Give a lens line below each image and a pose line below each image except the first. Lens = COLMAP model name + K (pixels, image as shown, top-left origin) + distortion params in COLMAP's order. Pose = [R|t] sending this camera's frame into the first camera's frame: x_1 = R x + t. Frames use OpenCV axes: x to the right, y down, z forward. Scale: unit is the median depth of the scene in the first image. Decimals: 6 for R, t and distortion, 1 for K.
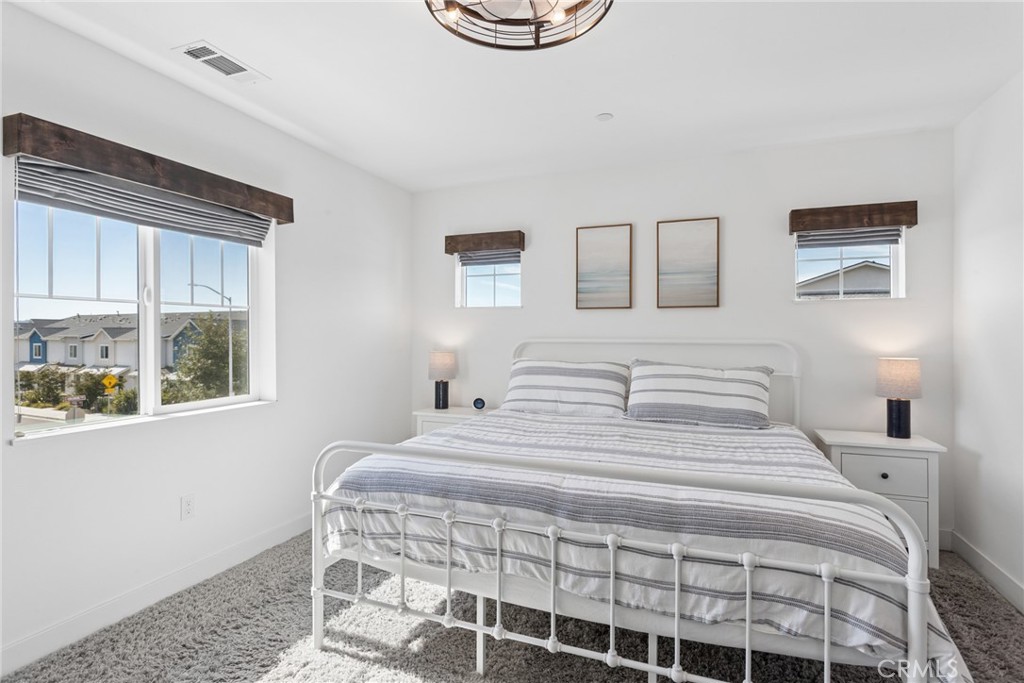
lens RADIAL K [[507.1, 0, 510.2], [0, 507.1, 337.3], [0, 0, 1]] dist [-0.005938, -0.000260]
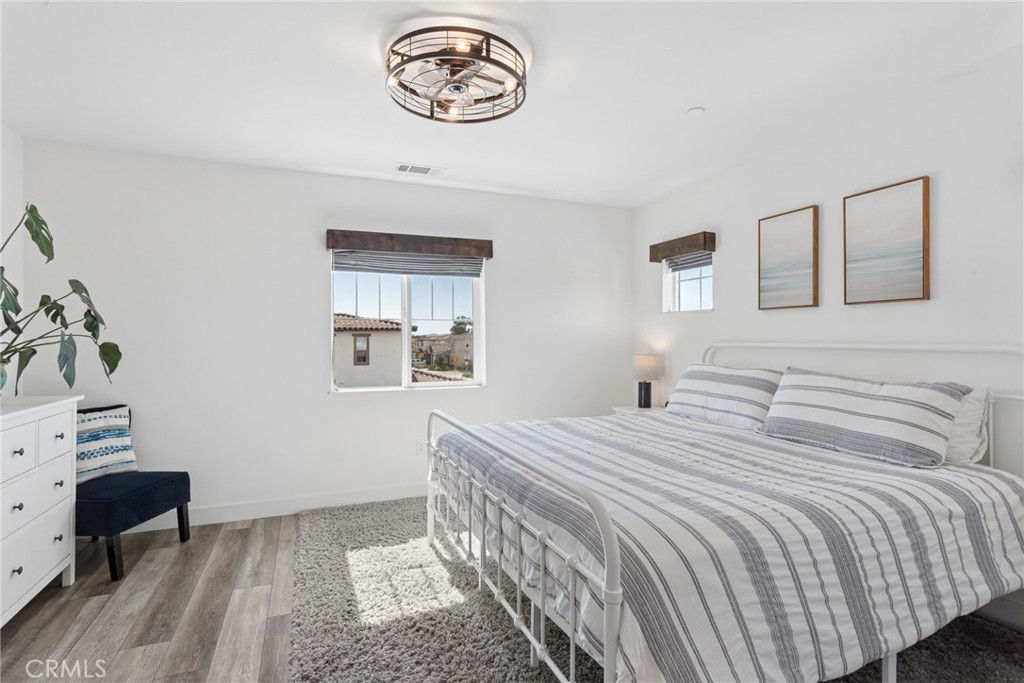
lens RADIAL K [[502.6, 0, 512.0], [0, 502.6, 341.5], [0, 0, 1]] dist [-0.003470, 0.000133]
pose [[0.693785, 0.002128, -0.720179, 0.575228], [-0.002749, 0.999996, 0.000307, 0.001830], [0.720177, 0.001767, 0.693788, 0.081318]]
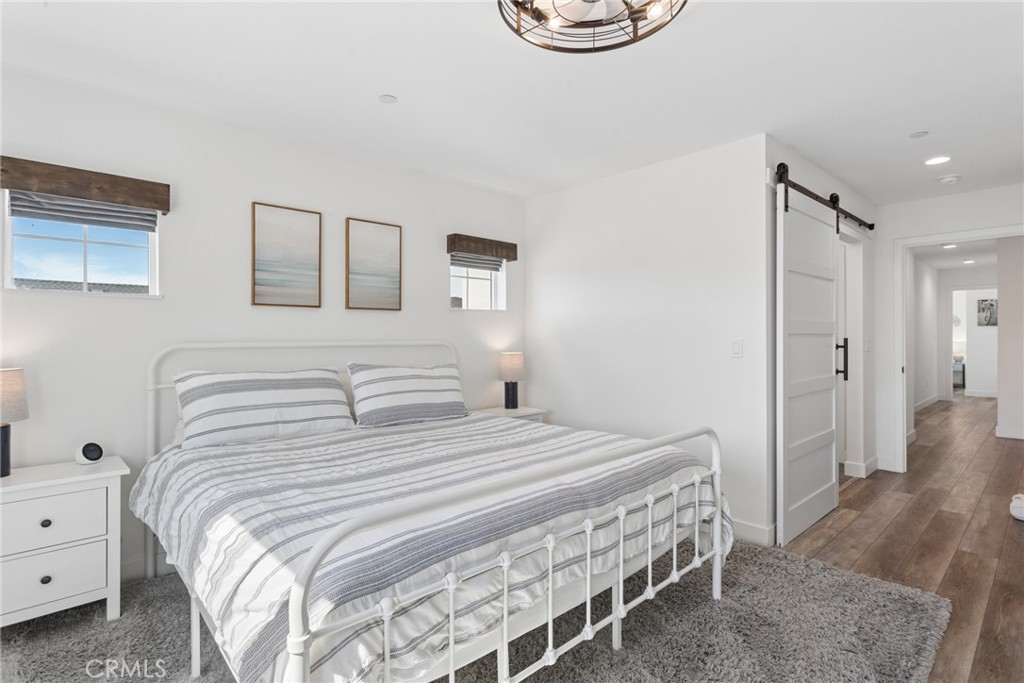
lens RADIAL K [[502.6, 0, 512.0], [0, 502.6, 341.5], [0, 0, 1]] dist [-0.003470, 0.000133]
pose [[0.432768, -0.012572, 0.901418, -0.489484], [0.009323, 0.999912, 0.009470, -0.003209], [-0.901457, 0.004306, 0.432847, 0.369206]]
